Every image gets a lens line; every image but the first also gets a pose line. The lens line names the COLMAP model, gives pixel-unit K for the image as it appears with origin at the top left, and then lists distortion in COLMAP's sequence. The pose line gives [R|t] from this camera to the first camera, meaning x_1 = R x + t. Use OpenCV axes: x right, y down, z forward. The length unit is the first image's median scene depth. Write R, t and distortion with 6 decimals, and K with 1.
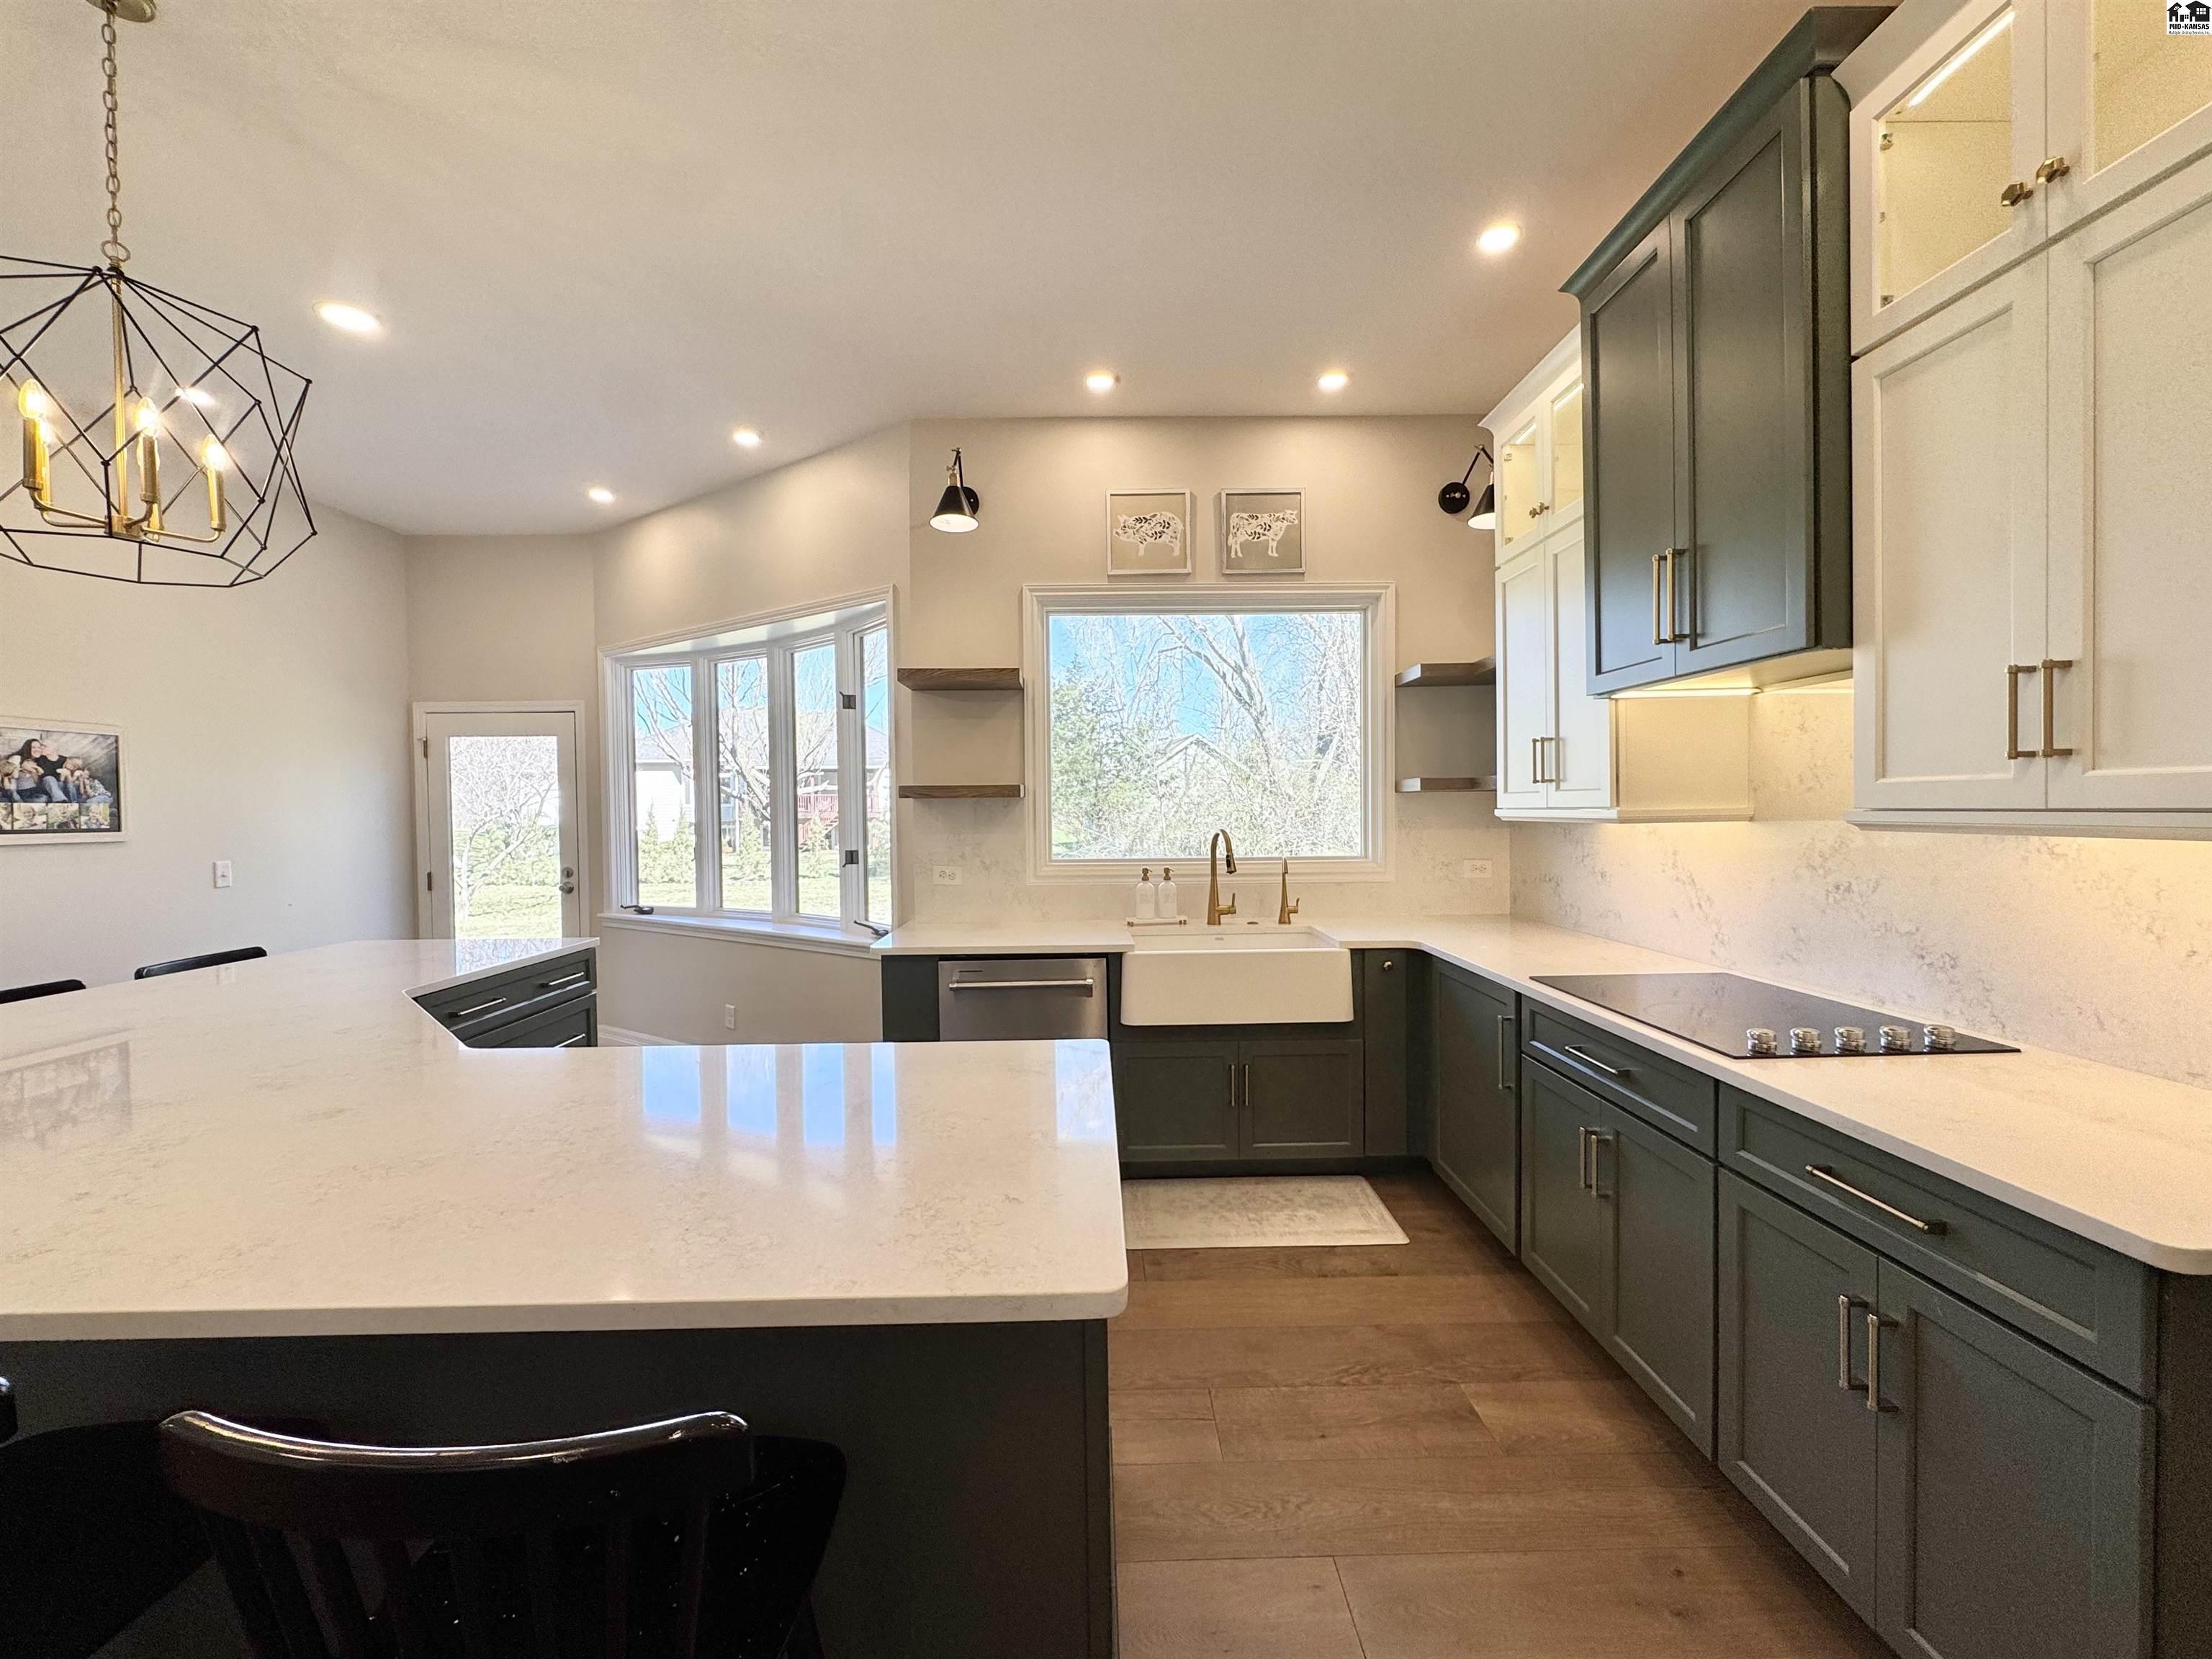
lens RADIAL K [[899.0, 0, 1096.7], [0, 899.0, 816.0], [0, 0, 1]] dist [-0.001710, 0.004985]
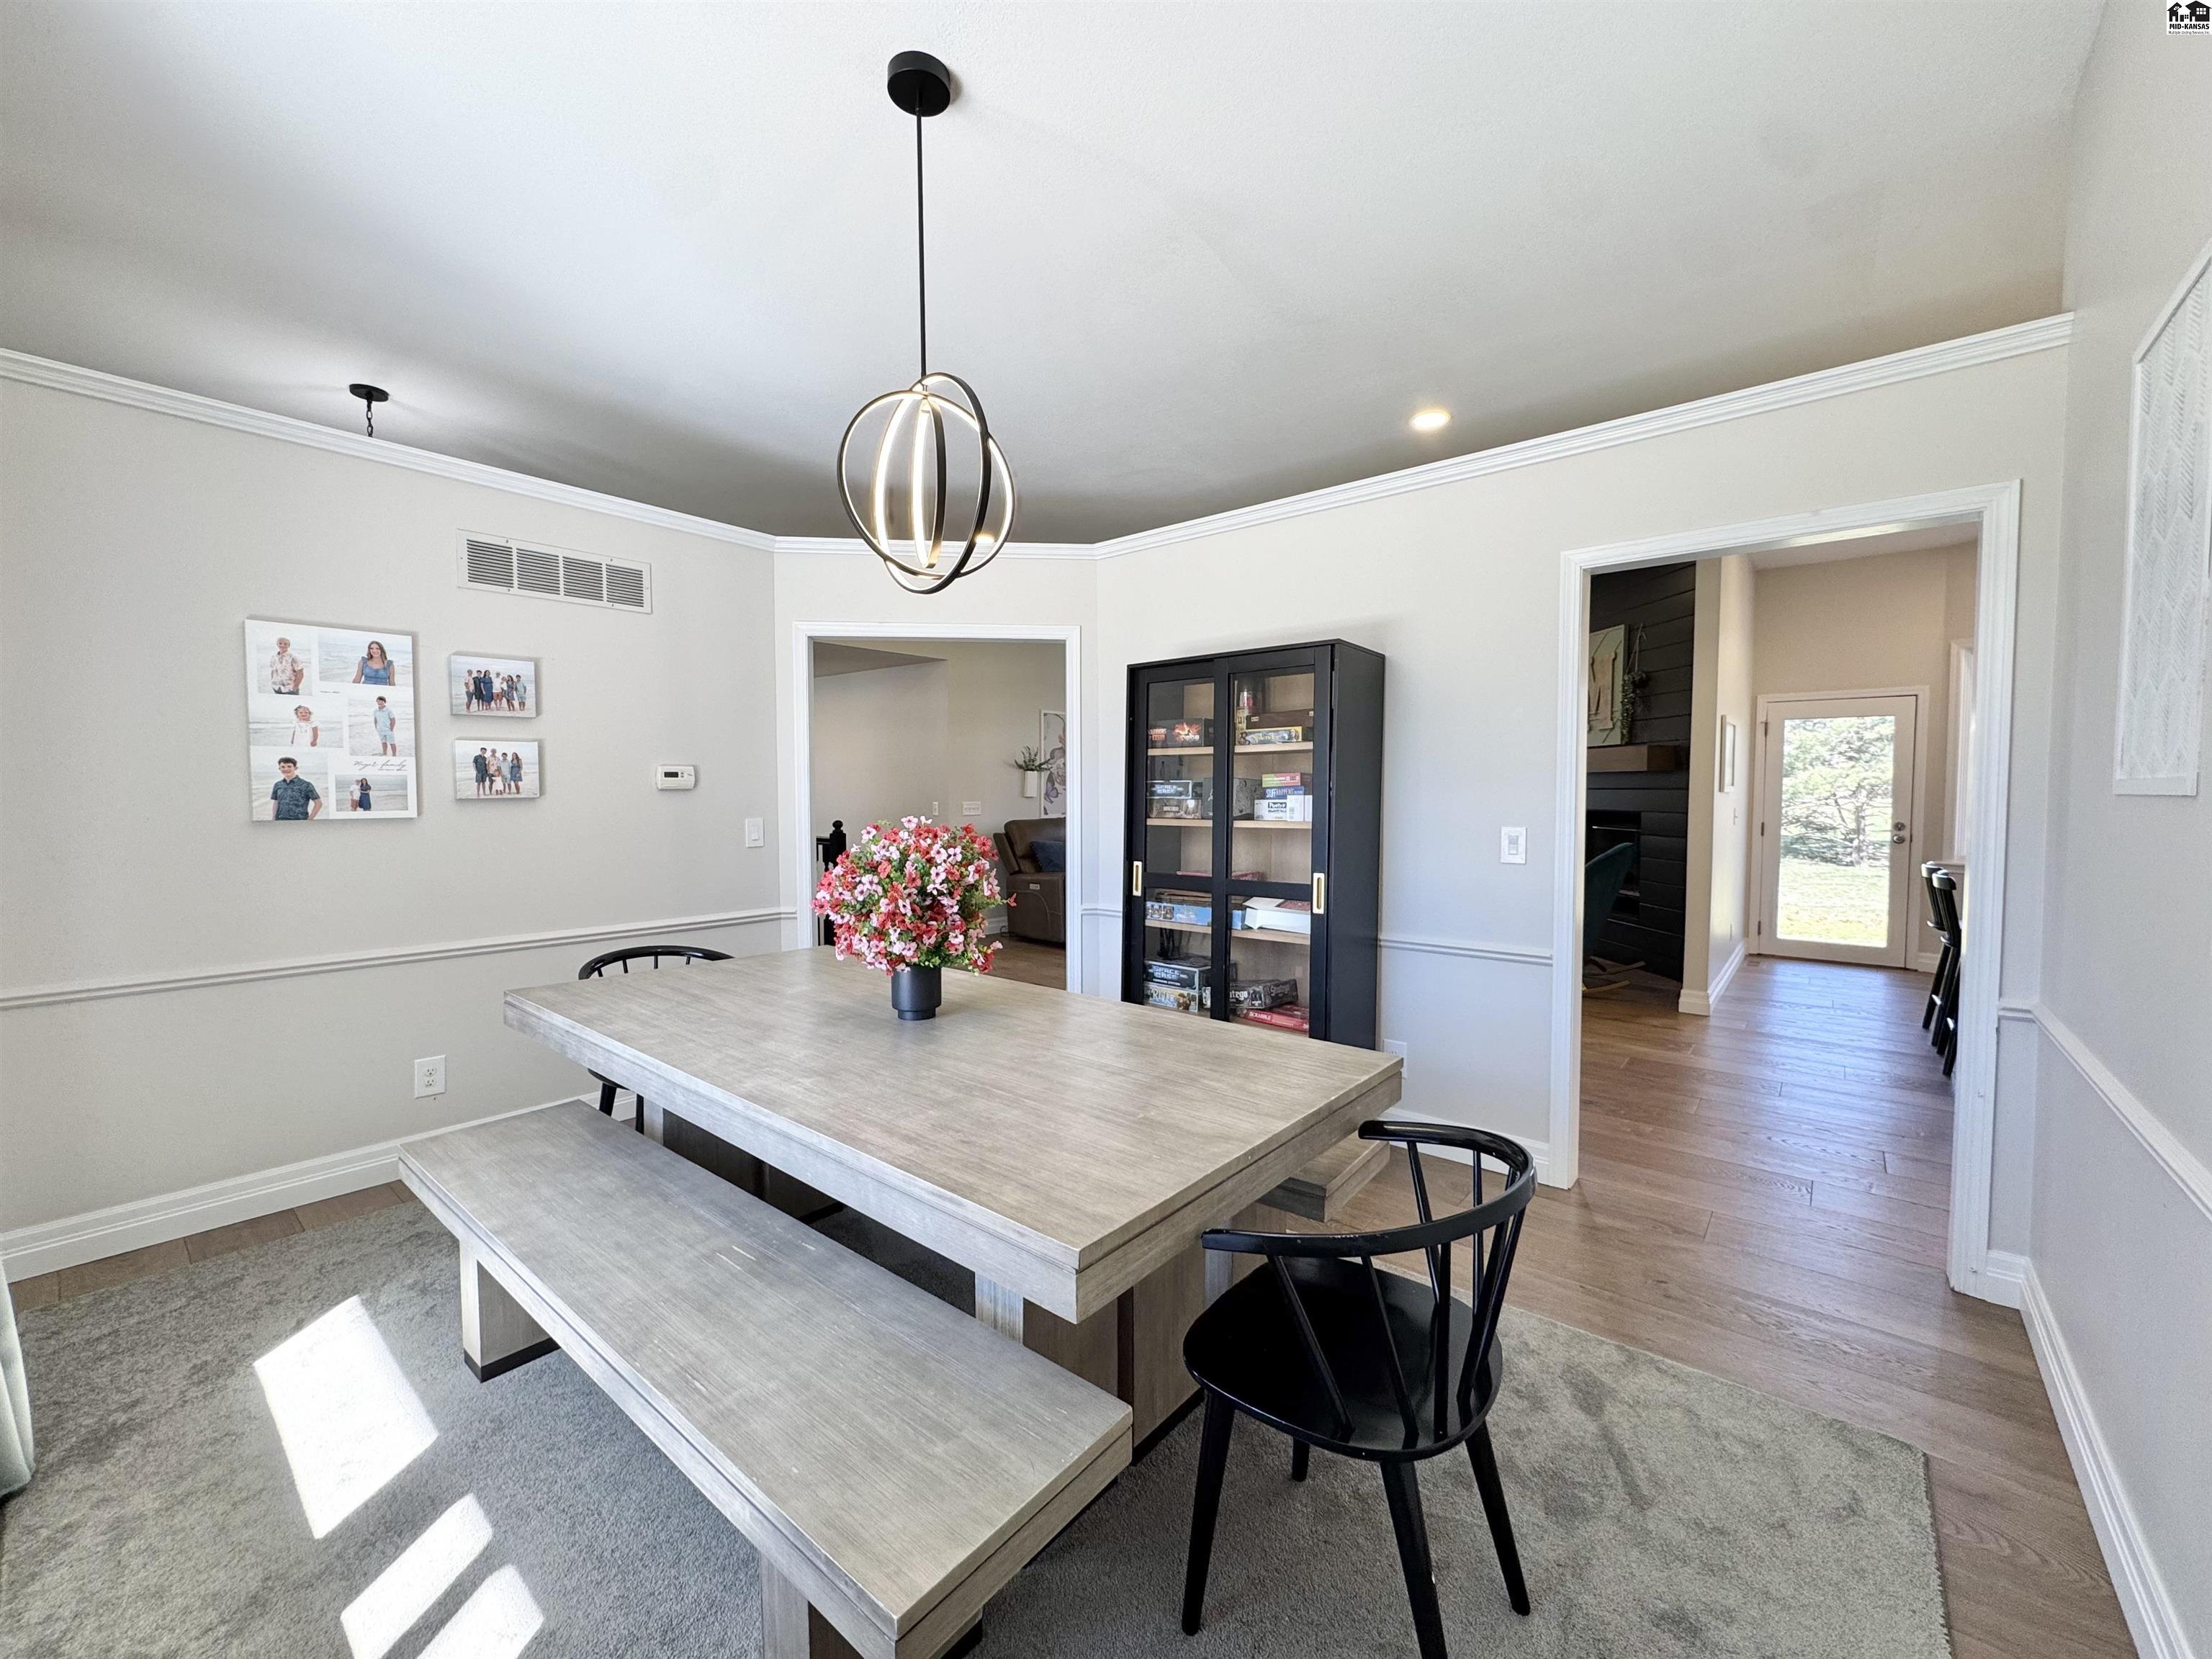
lens RADIAL K [[882.6, 0, 1104.6], [0, 882.6, 827.0], [0, 0, 1]] dist [-0.003677, 0.000599]
pose [[0.763055, 0.039882, -0.645102, -0.920641], [-0.014206, 0.998888, 0.044950, 0.035928], [0.646178, -0.025135, 0.762773, -0.898760]]
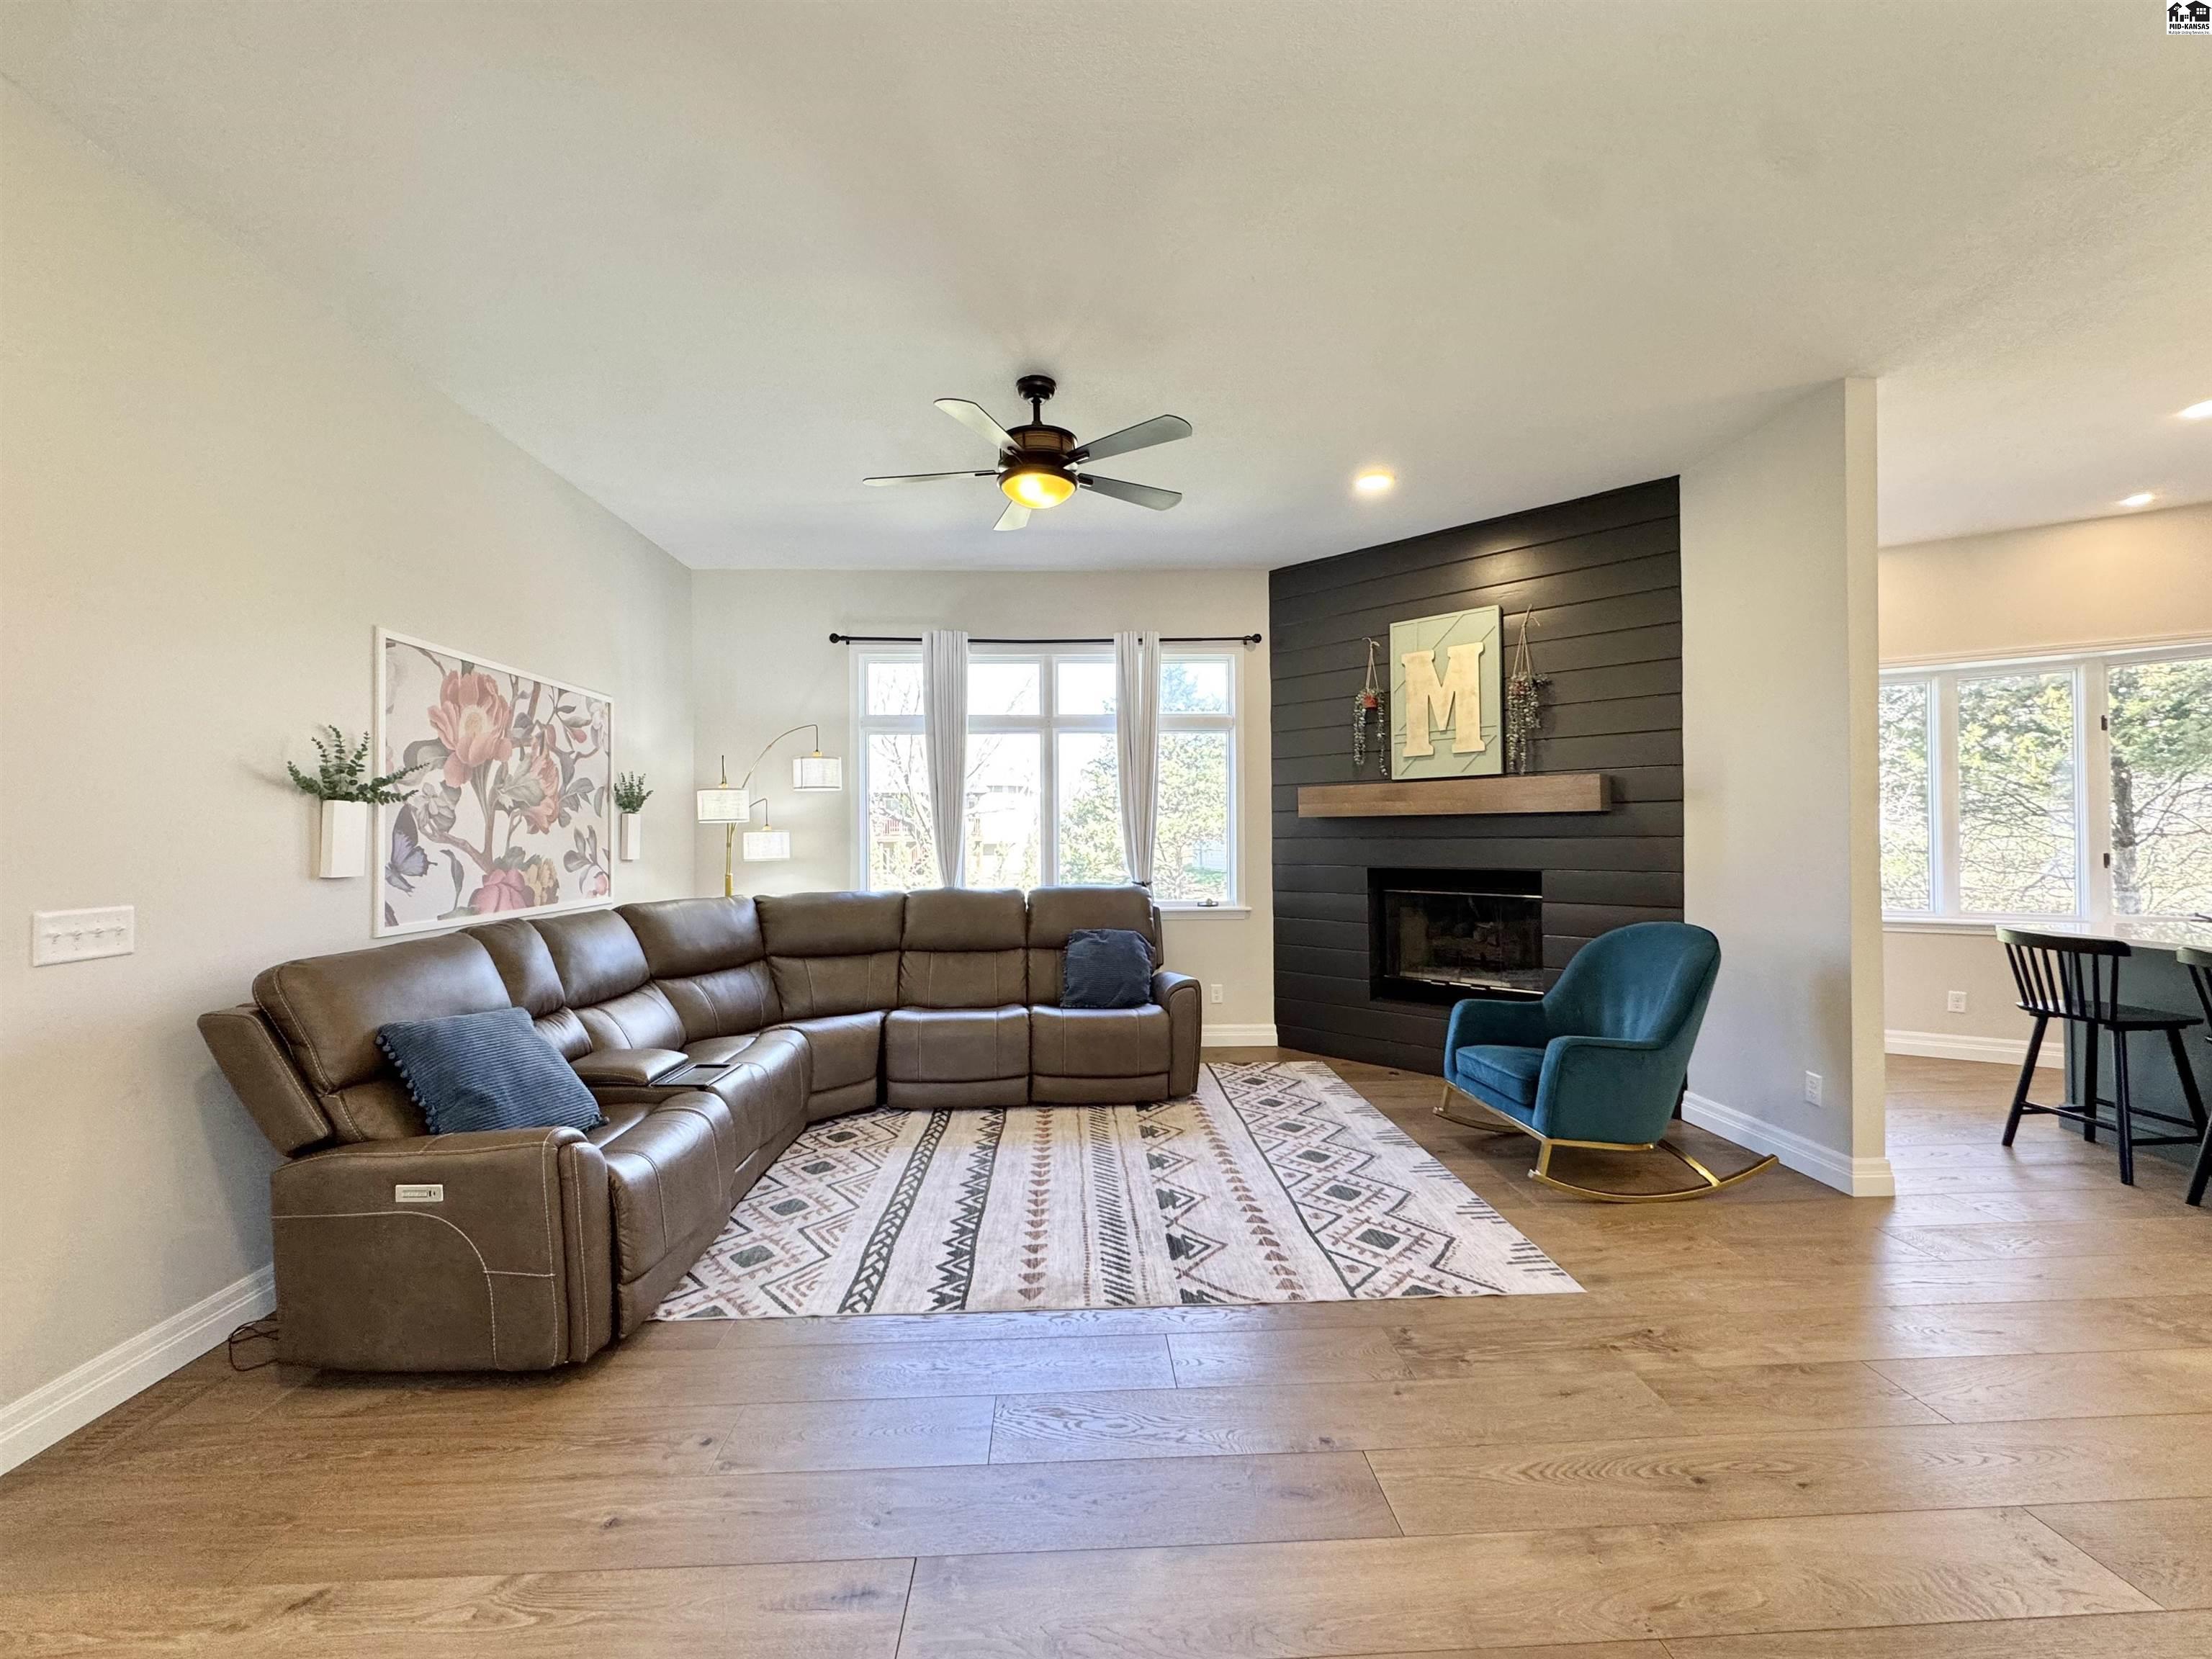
lens RADIAL K [[882.6, 0, 1104.6], [0, 882.6, 827.0], [0, 0, 1]] dist [-0.003677, 0.000599]
pose [[0.999291, 0.002280, 0.037574, -1.891434], [-0.001658, 0.999861, -0.016572, 0.031280], [-0.037606, 0.016498, 0.999156, -0.084595]]
